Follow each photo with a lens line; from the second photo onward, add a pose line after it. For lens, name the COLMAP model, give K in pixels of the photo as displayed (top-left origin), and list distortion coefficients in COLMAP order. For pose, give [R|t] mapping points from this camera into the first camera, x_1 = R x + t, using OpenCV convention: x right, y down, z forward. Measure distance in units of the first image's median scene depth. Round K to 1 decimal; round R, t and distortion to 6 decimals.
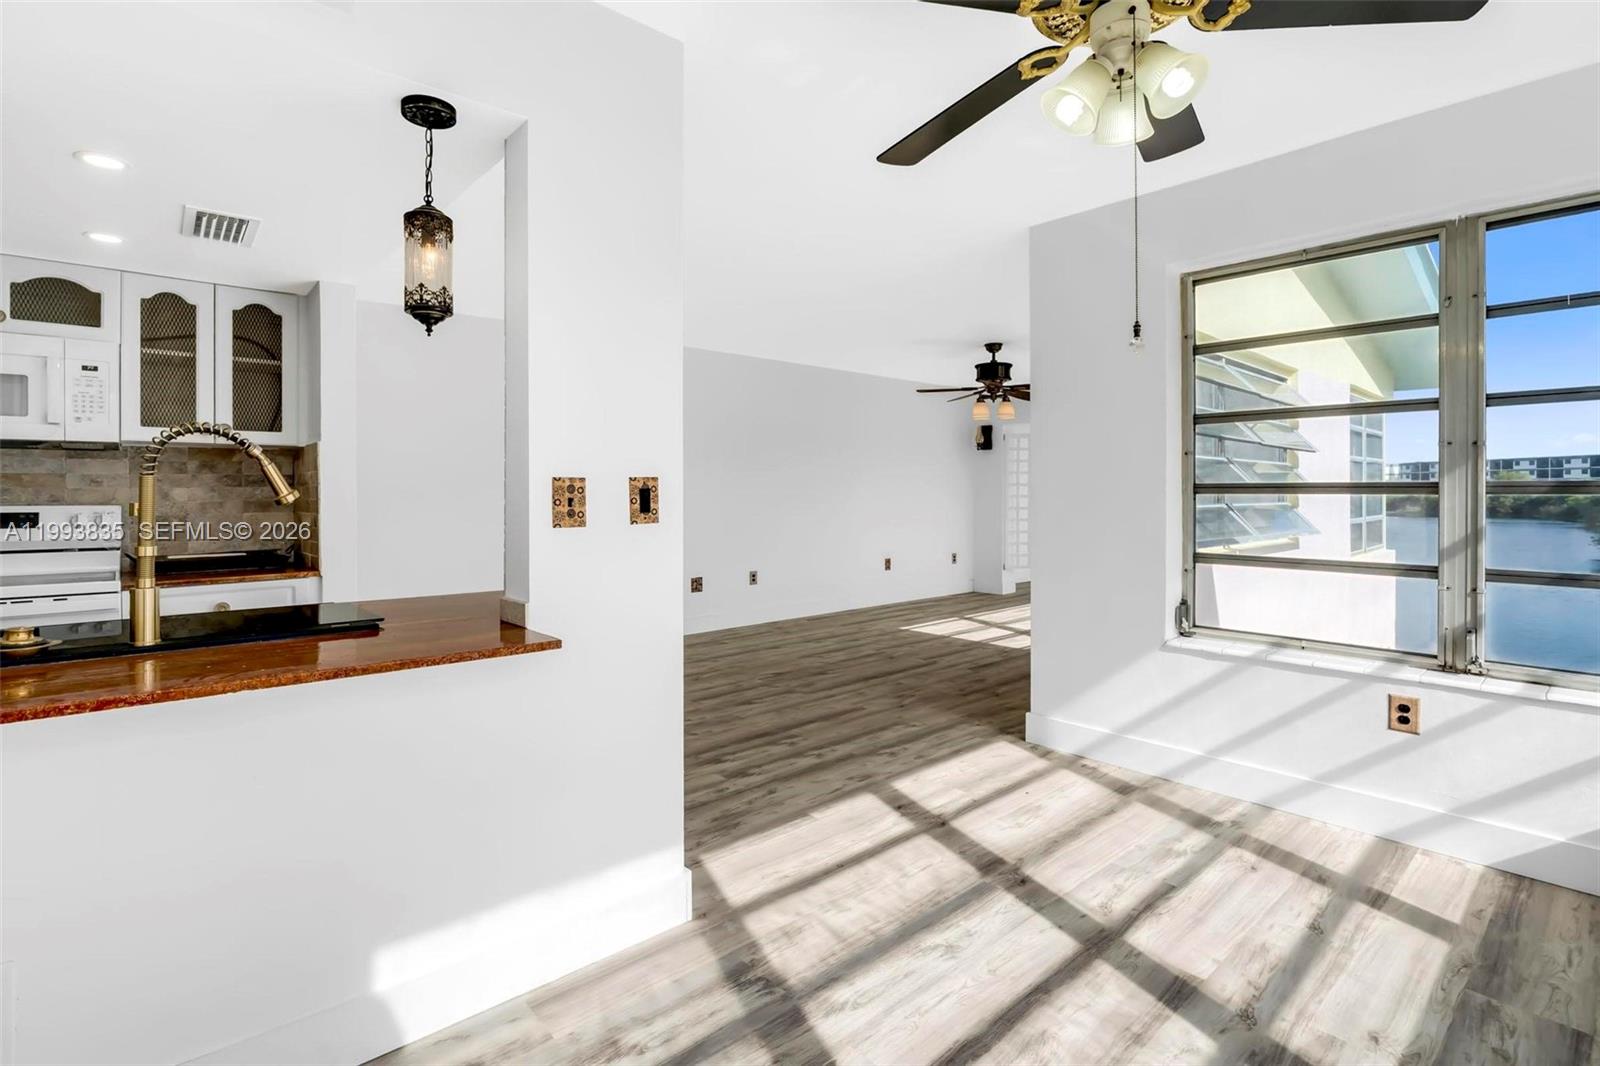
lens RADIAL K [[751.0, 0, 799.9], [0, 751.0, 491.9], [0, 0, 1]] dist [-0.020235, 0.002879]
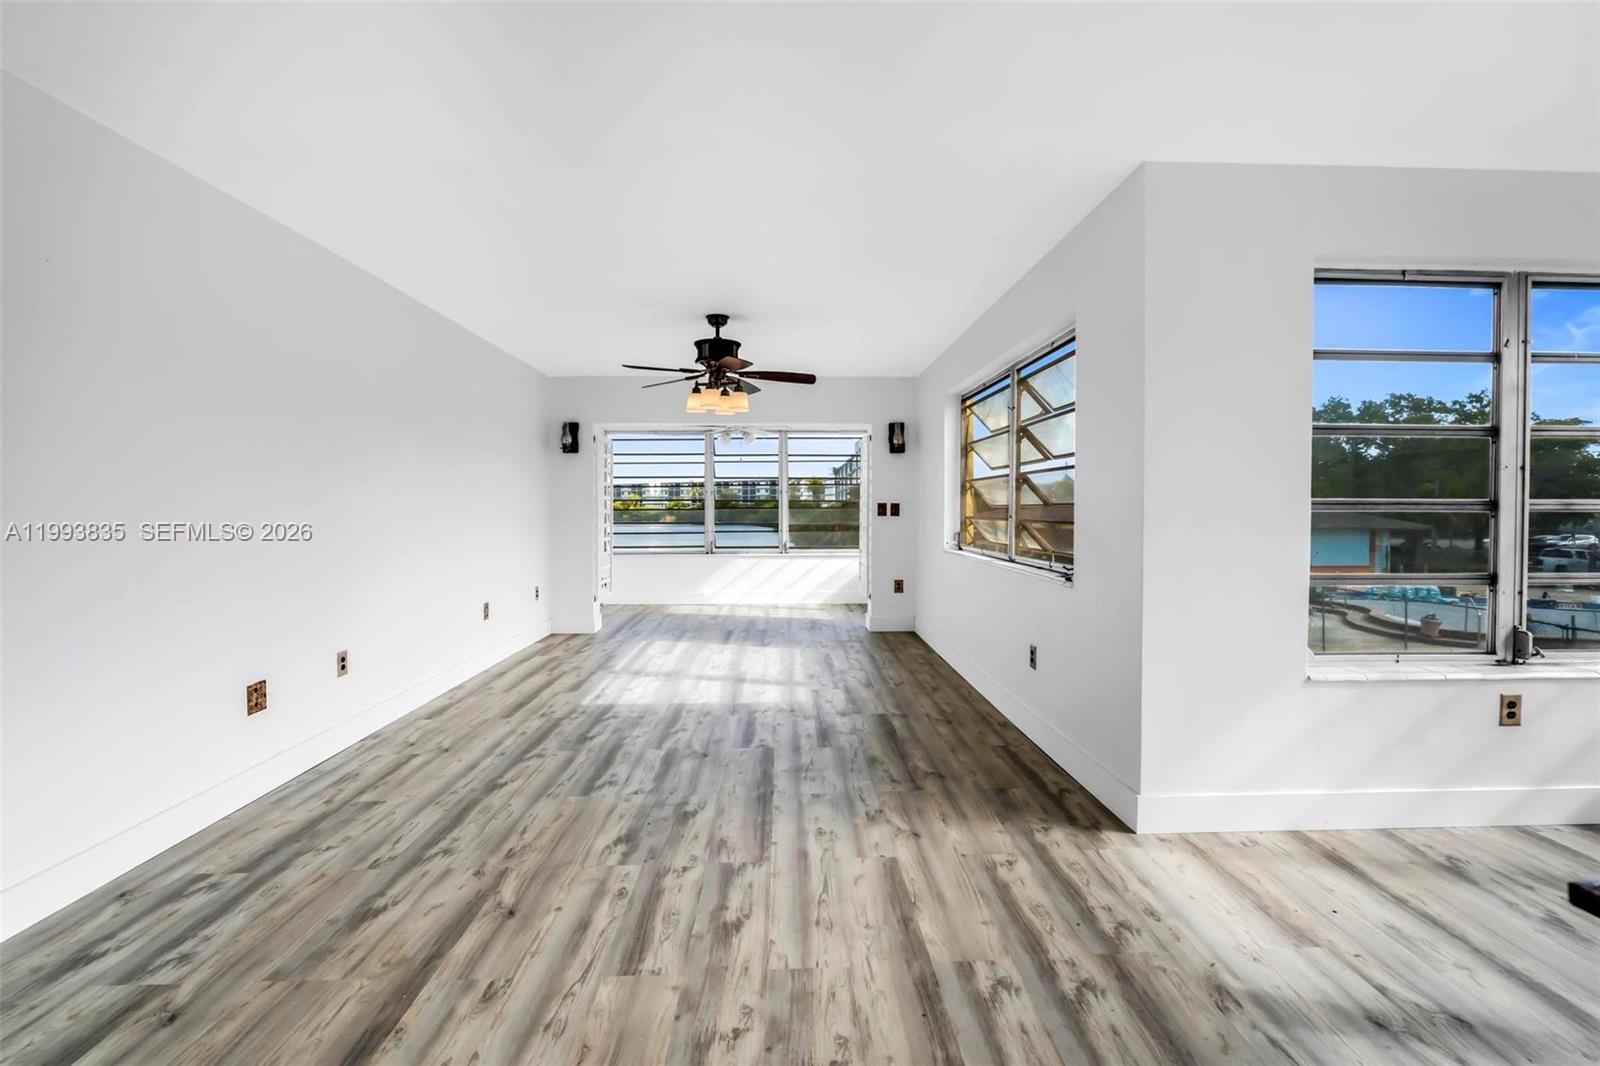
lens RADIAL K [[751.0, 0, 799.3], [0, 751.0, 515.4], [0, 0, 1]] dist [-0.020235, 0.002879]
pose [[0.648940, -0.009276, 0.760783, -0.703586], [-0.001814, 0.999904, 0.013739, -0.003740], [-0.760838, -0.010296, 0.648861, 1.083135]]
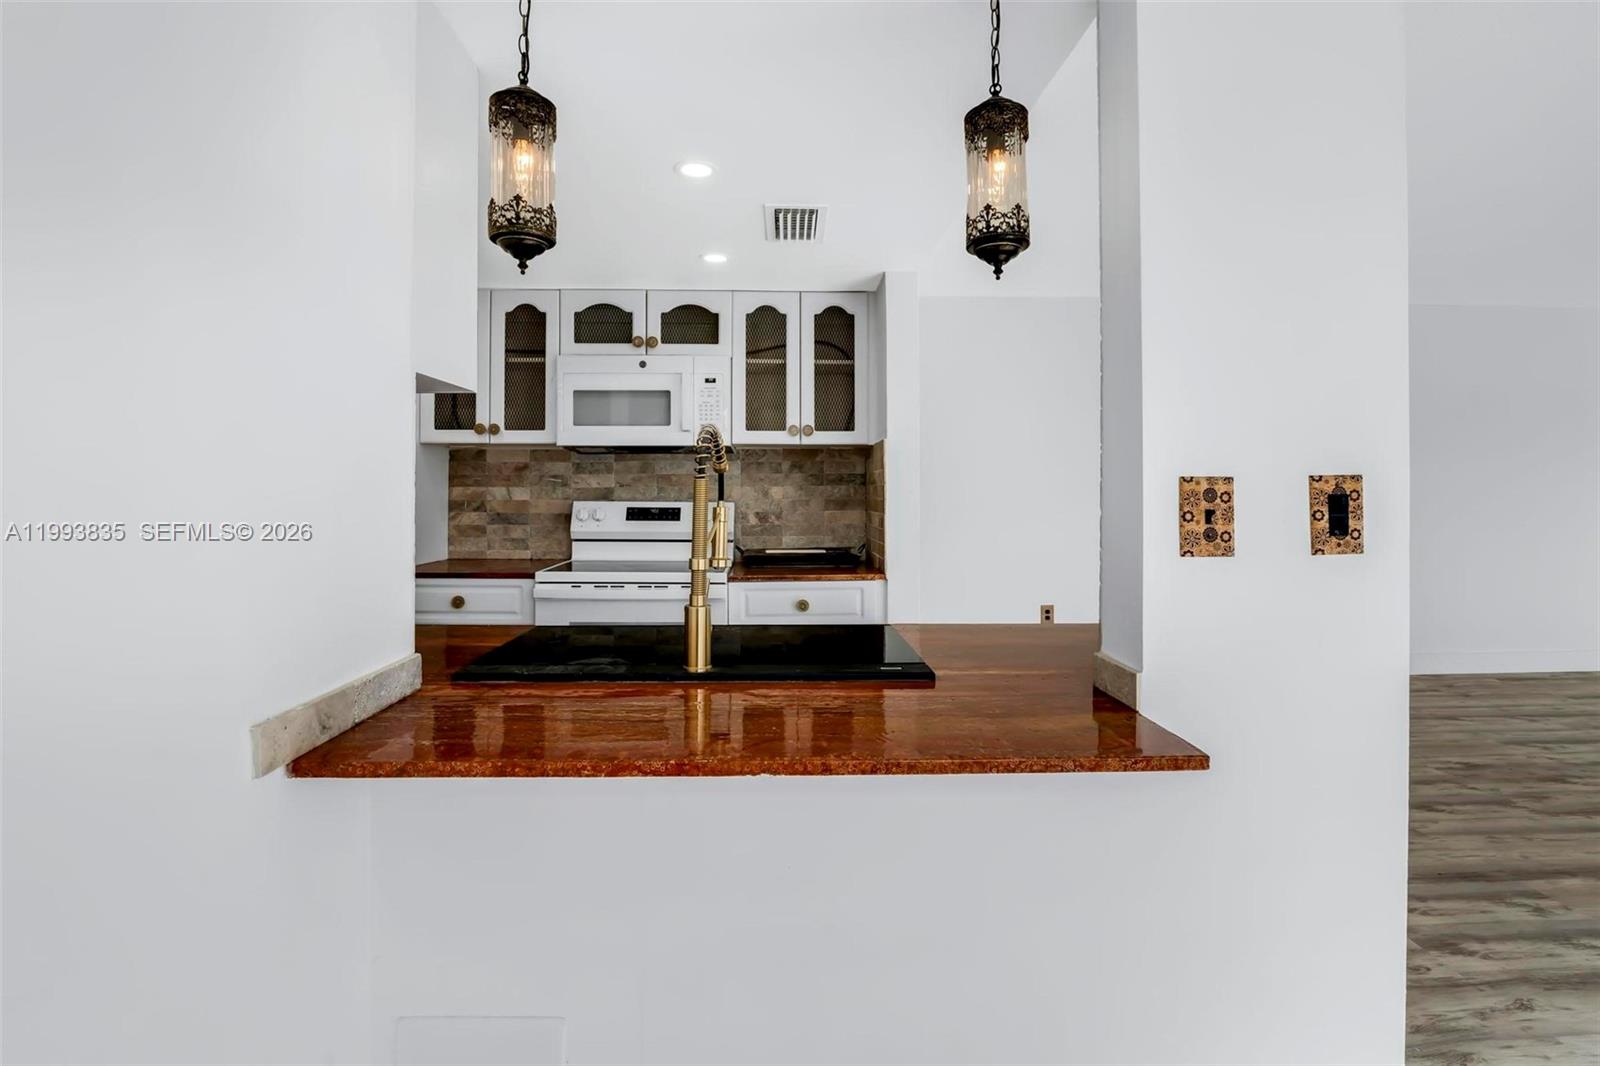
lens RADIAL K [[762.7, 0, 817.1], [0, 762.7, 483.0], [0, 0, 1]] dist [-0.019264, 0.002188]
pose [[0.777871, -0.000803, -0.628424, -0.119191], [-0.003045, 0.999983, -0.005048, -0.007118], [0.628417, 0.005840, 0.777855, 0.223866]]
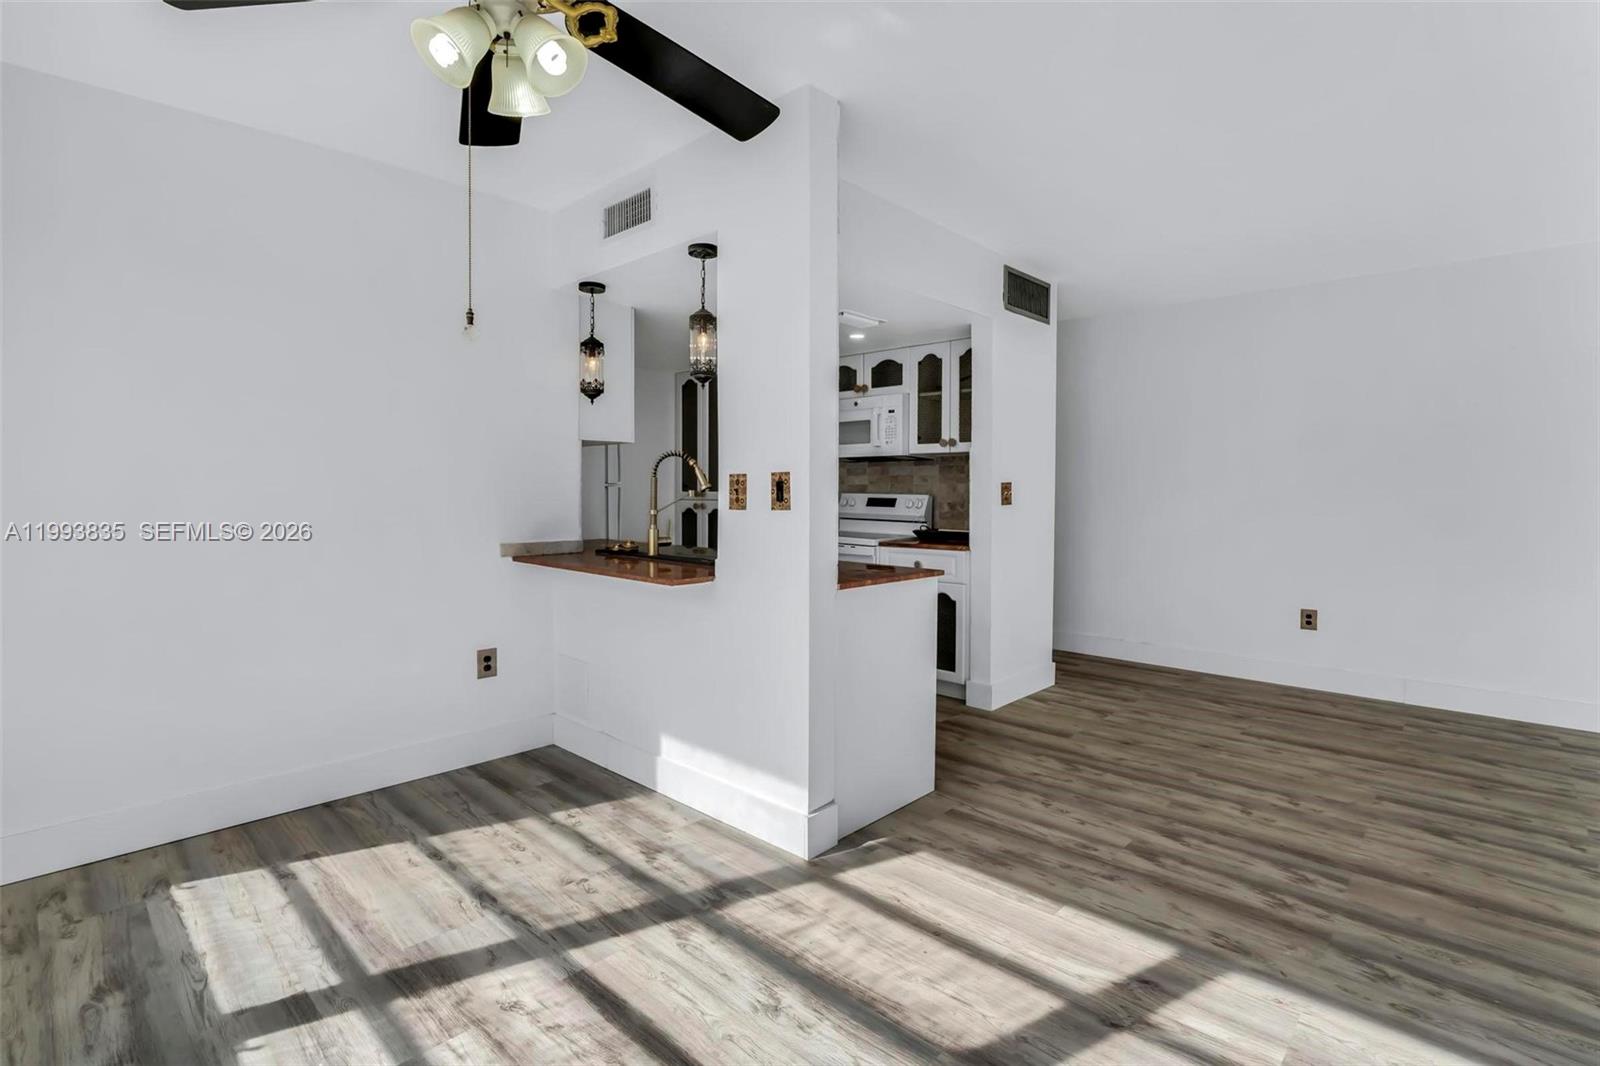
lens RADIAL K [[762.7, 0, 815.5], [0, 762.7, 516.8], [0, 0, 1]] dist [-0.019264, 0.002188]
pose [[0.101756, 0.038221, -0.994075, 0.806694], [-0.003684, 0.999269, 0.038044, 0.004495], [0.994803, -0.000209, 0.101823, 0.728775]]
